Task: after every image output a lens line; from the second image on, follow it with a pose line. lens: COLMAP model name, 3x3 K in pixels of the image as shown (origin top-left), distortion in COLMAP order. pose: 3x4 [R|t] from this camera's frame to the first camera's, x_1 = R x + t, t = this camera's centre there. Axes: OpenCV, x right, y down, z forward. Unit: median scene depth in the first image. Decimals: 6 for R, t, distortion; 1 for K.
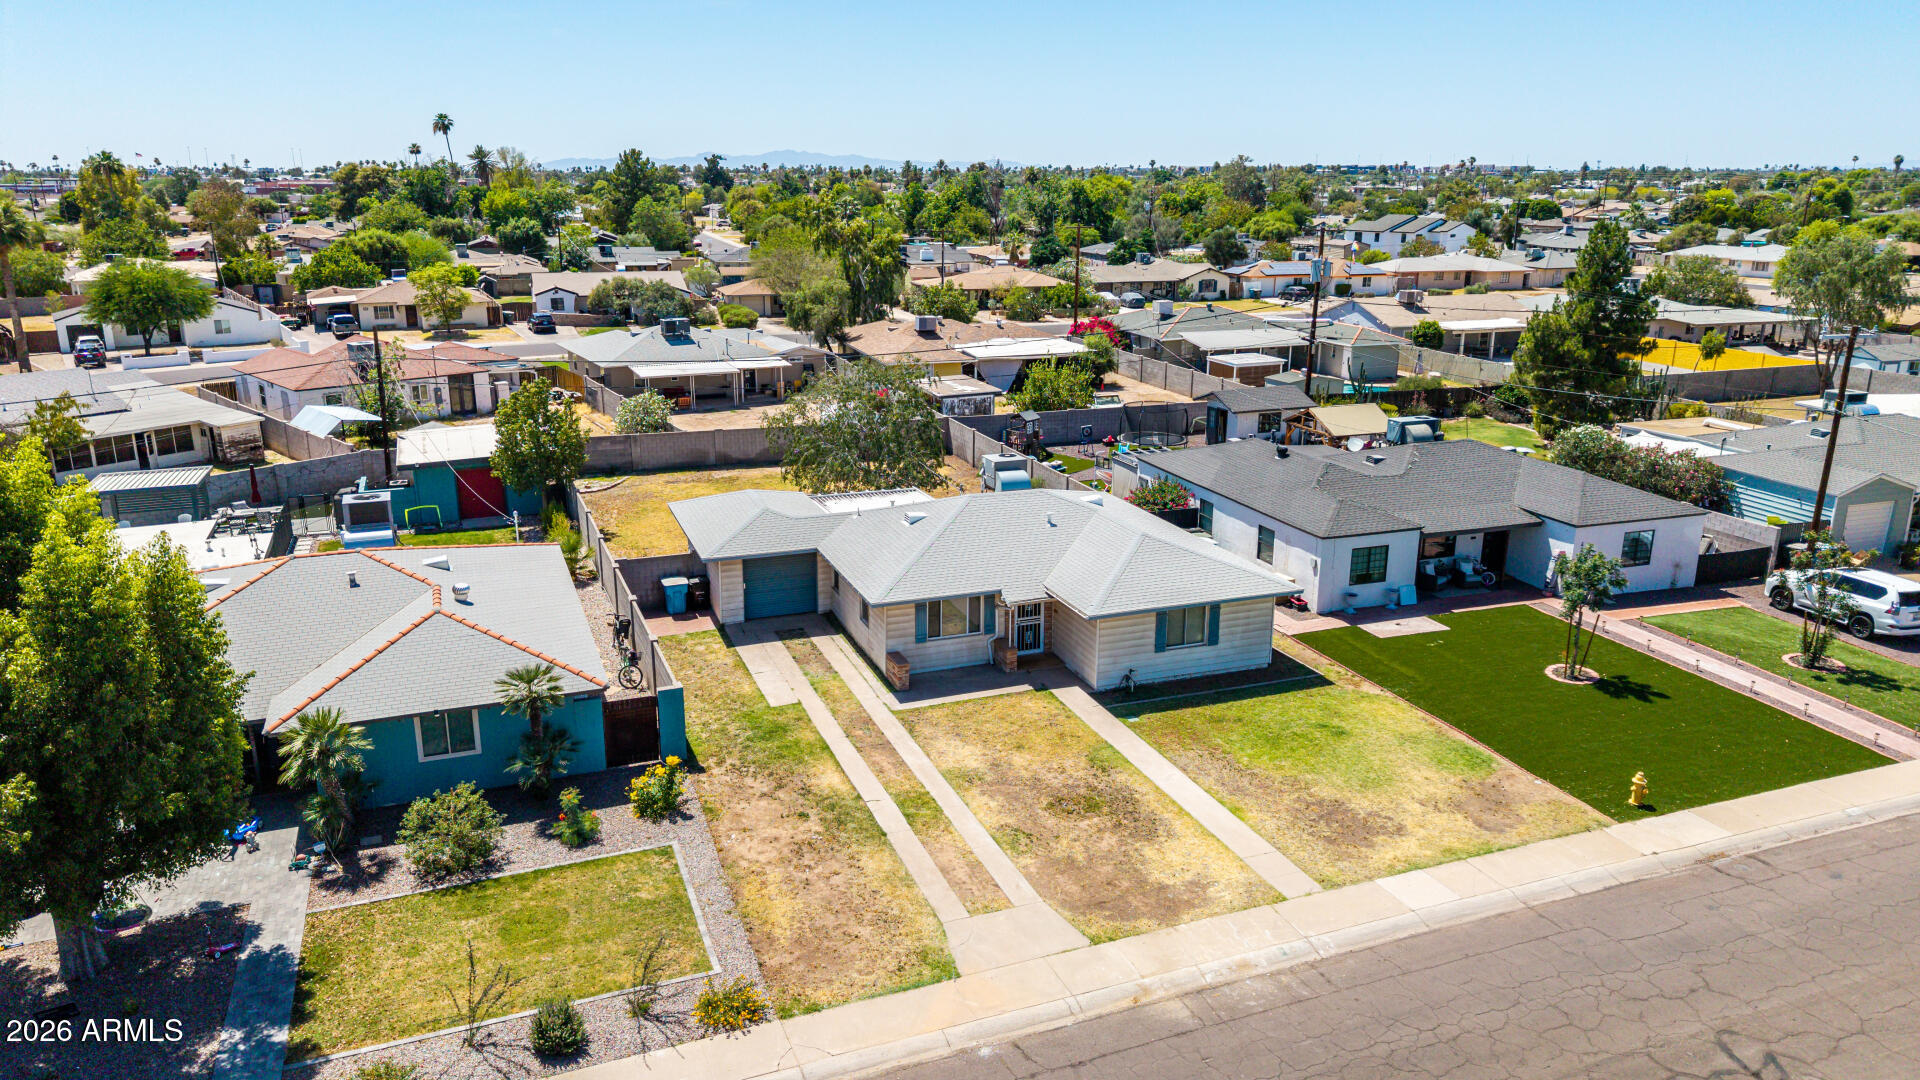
lens RADIAL K [[1307.4, 0, 960.0], [0, 1307.4, 540.0], [0, 0, 1]] dist [0.167816, -0.422344]
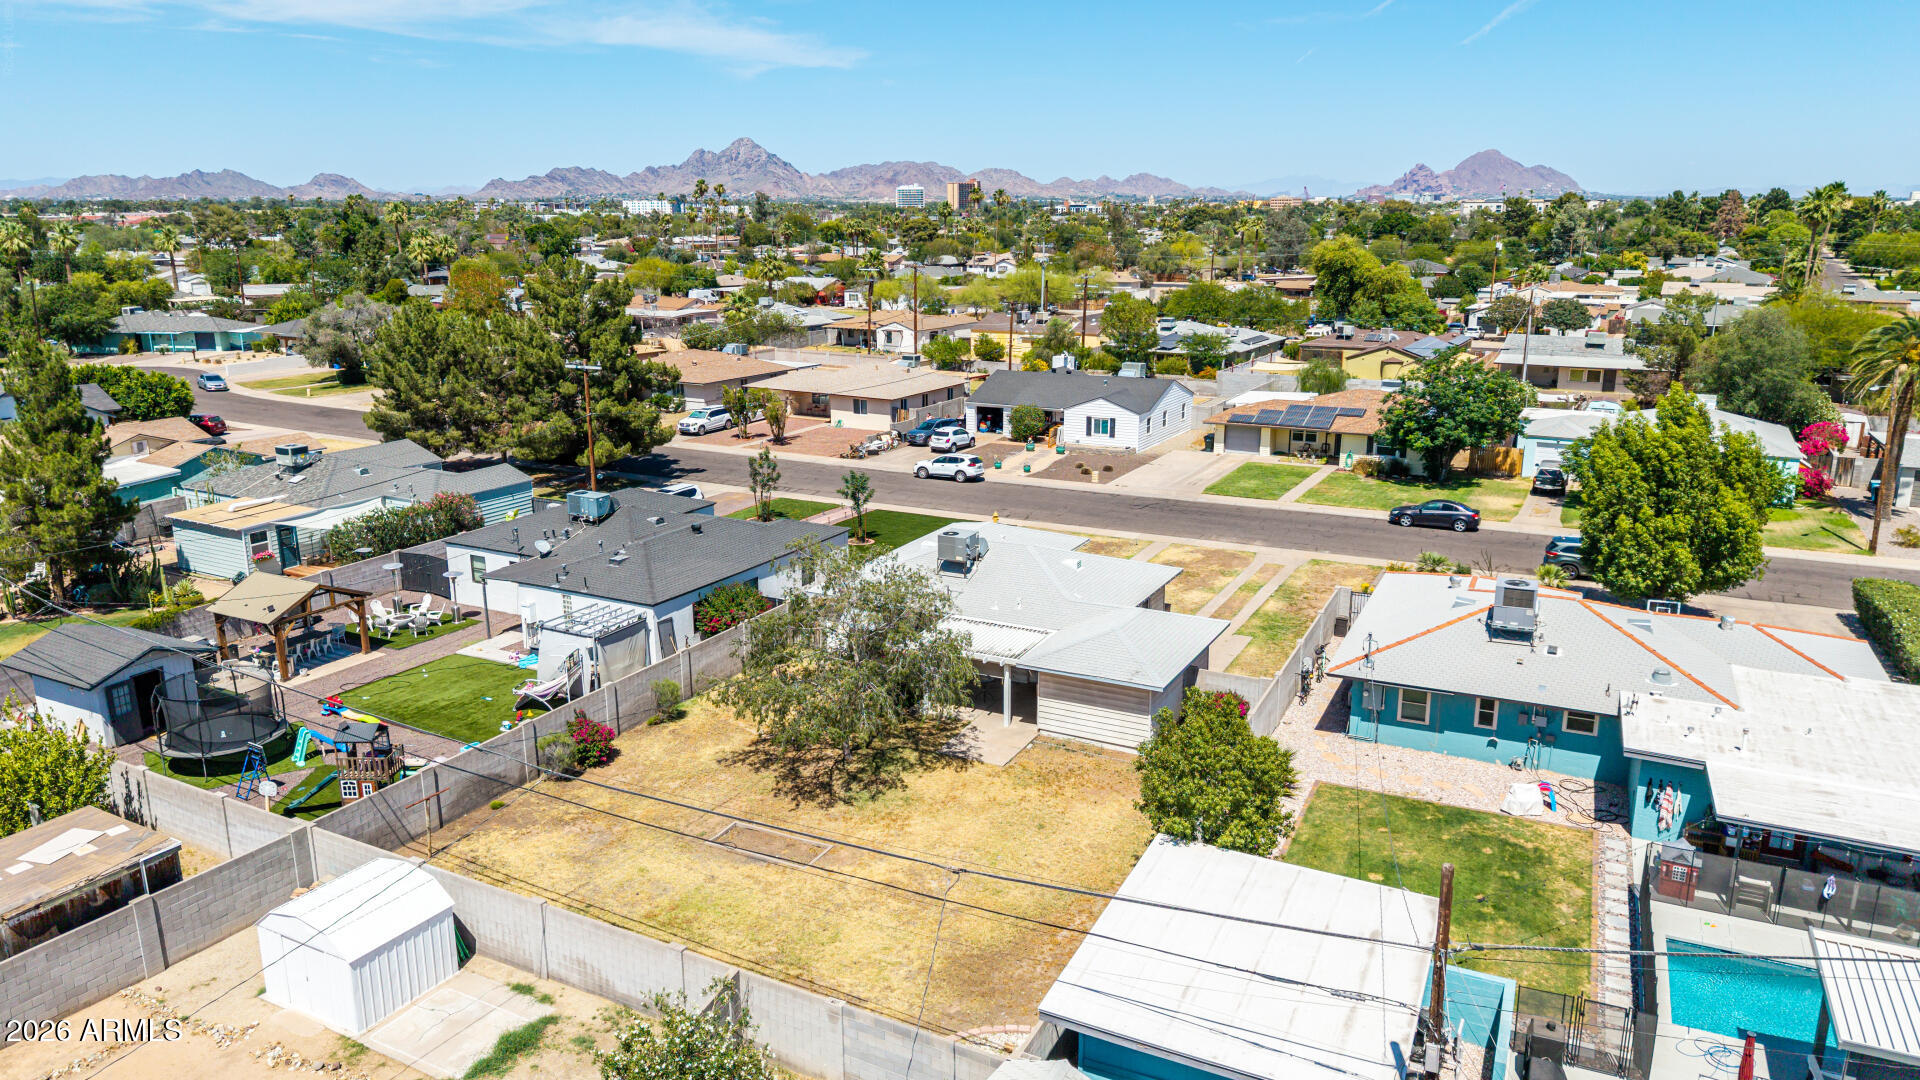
lens RADIAL K [[1303.5, 0, 962.6], [0, 1303.5, 509.6], [0, 0, 1]] dist [0.068951, -0.091535]
pose [[-0.677502, -0.157771, 0.718401, -1.041687], [0.207007, 0.896341, 0.392071, -0.702166], [-0.705790, 0.414343, -0.574613, 2.197490]]
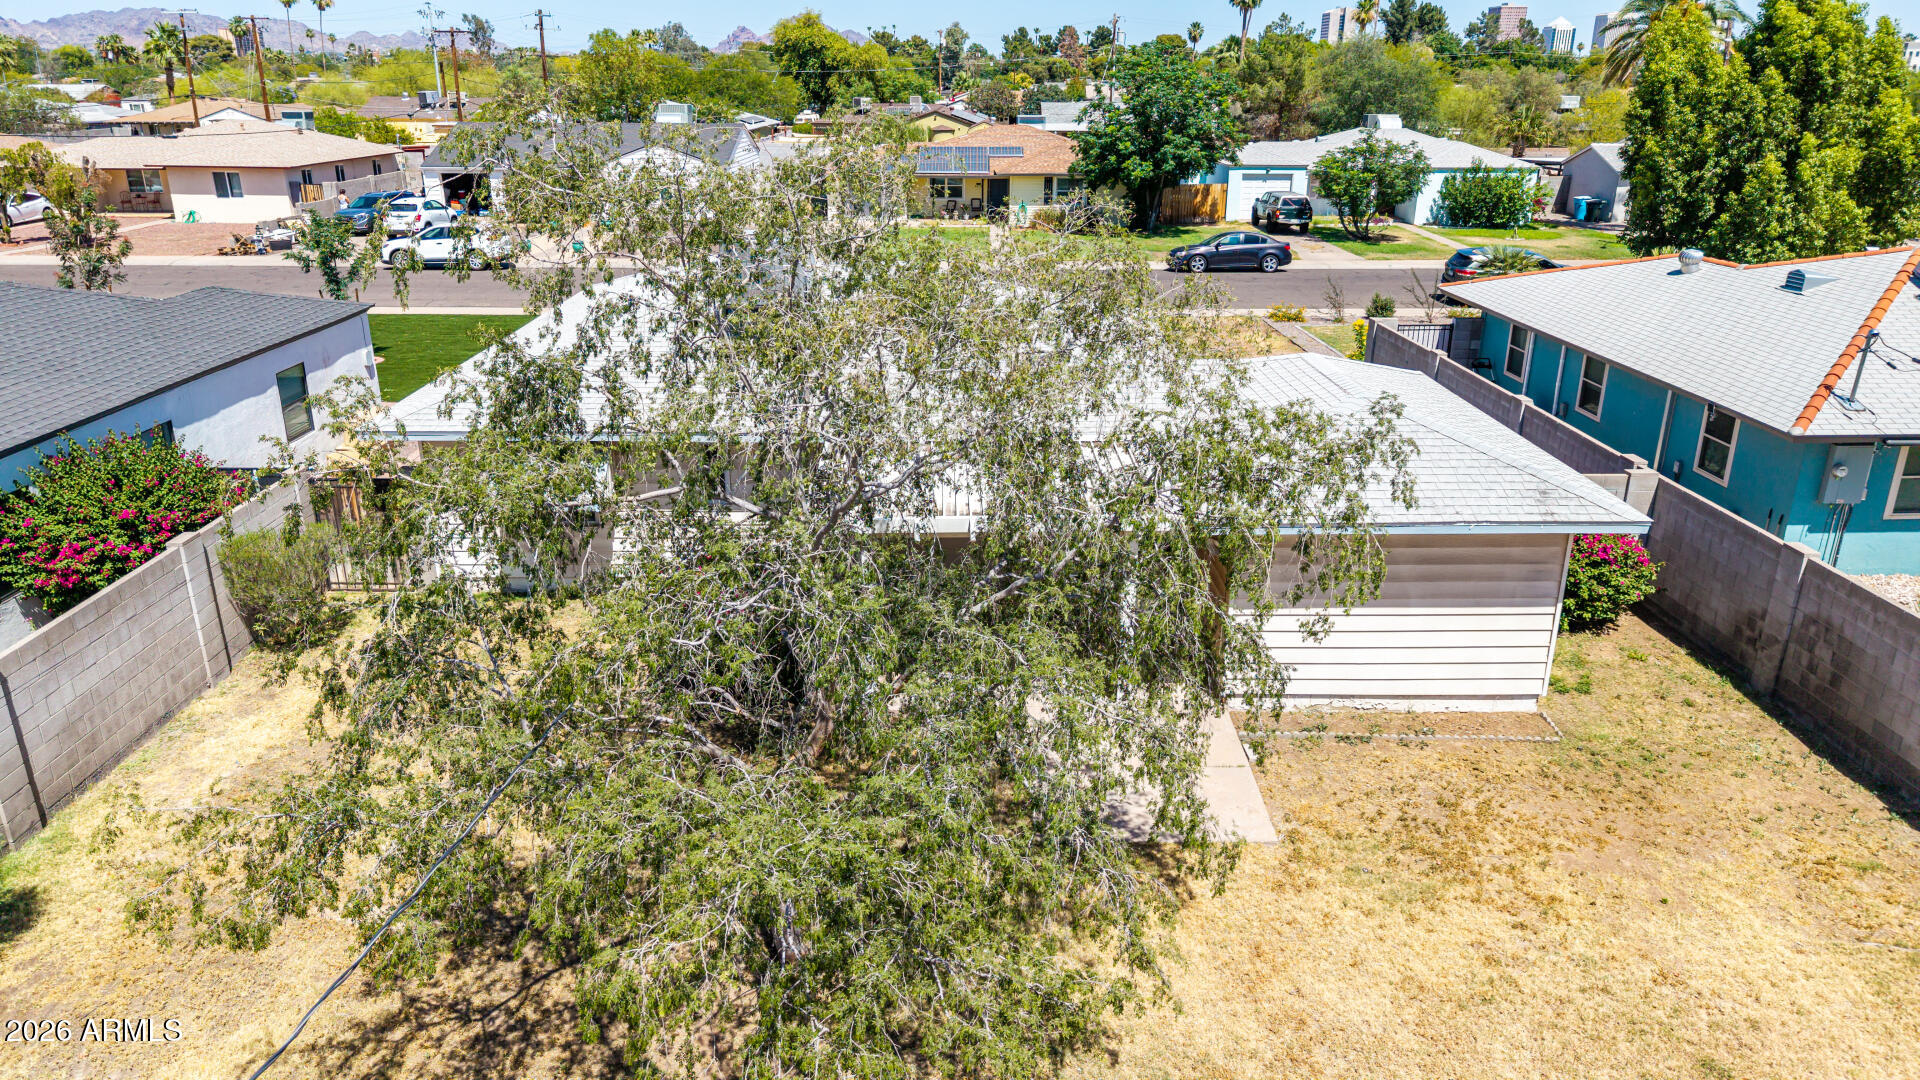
lens RADIAL K [[1285.3, 0, 960.0], [0, 1285.3, 540.0], [0, 0, 1]] dist [0.025256, -0.030316]
pose [[-0.941783, -0.113448, 0.316503, -0.241108], [0.092719, 0.817218, 0.568821, -0.297339], [-0.323184, 0.565052, -0.759123, 1.836891]]
